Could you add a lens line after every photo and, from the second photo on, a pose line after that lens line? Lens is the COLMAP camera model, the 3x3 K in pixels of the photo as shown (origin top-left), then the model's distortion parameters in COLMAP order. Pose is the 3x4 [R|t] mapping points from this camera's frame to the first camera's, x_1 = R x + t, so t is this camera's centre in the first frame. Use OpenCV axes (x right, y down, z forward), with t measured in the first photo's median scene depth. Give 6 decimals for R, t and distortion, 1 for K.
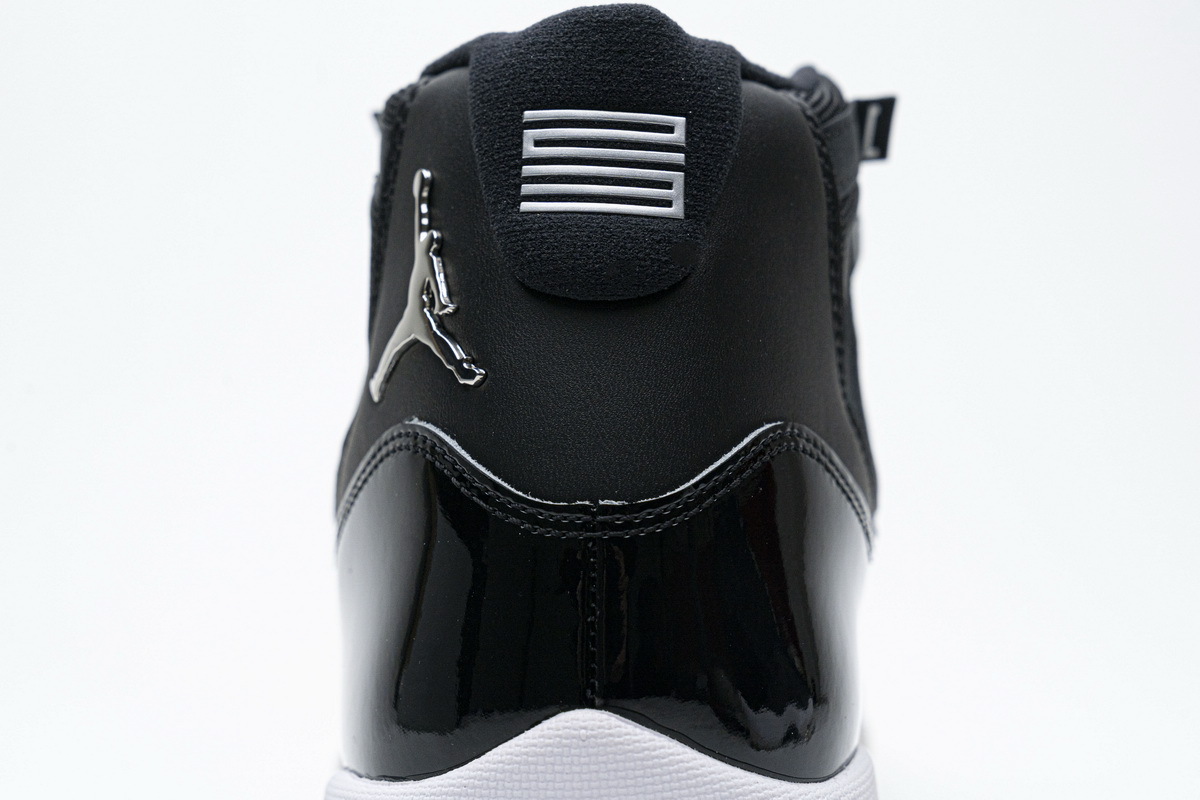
lens RADIAL K [[2446.5, 0, 598.6], [0, 2446.5, 395.7], [0, 0, 1]] dist [0.065358, 0.000000]
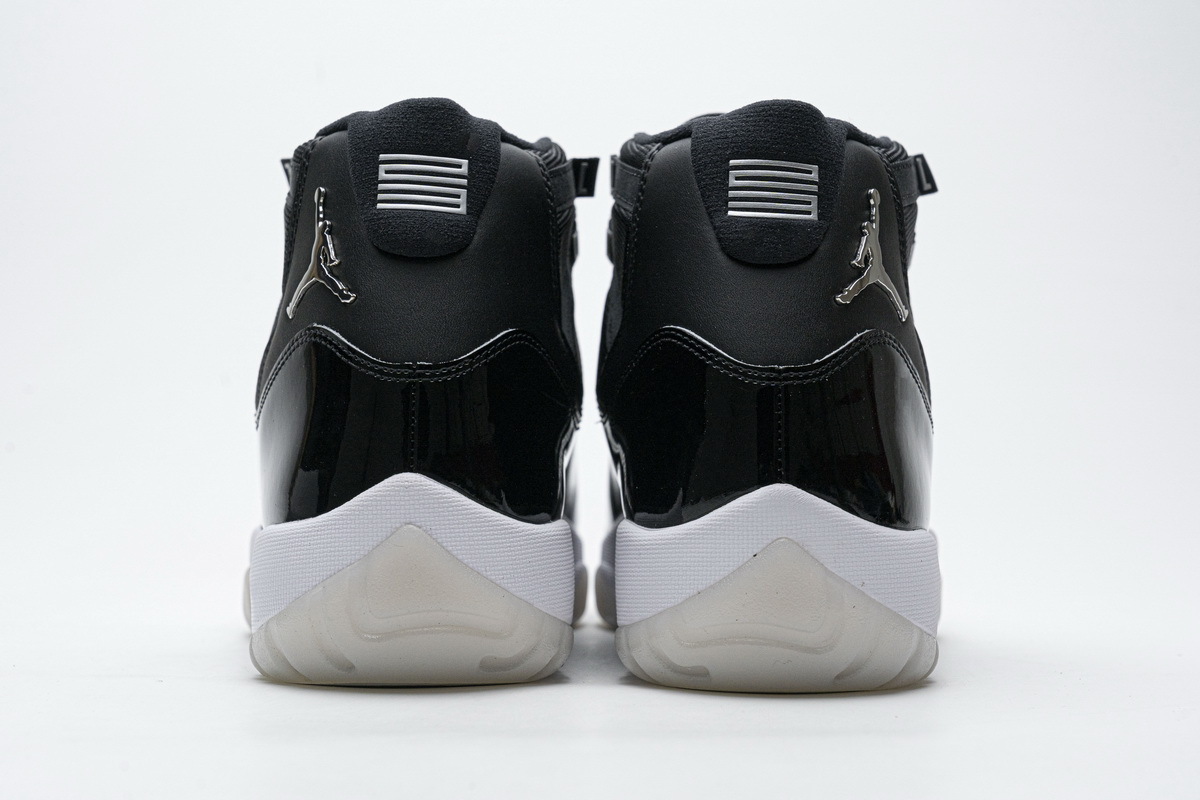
lens RADIAL K [[2446.5, 0, 598.4], [0, 2446.5, 403.9], [0, 0, 1]] dist [0.065358, 0.000000]
pose [[0.996840, 0.019092, 0.077104, -0.005032], [-0.016416, 0.999246, -0.035189, 0.128439], [-0.077717, 0.033812, 0.996402, -0.807727]]
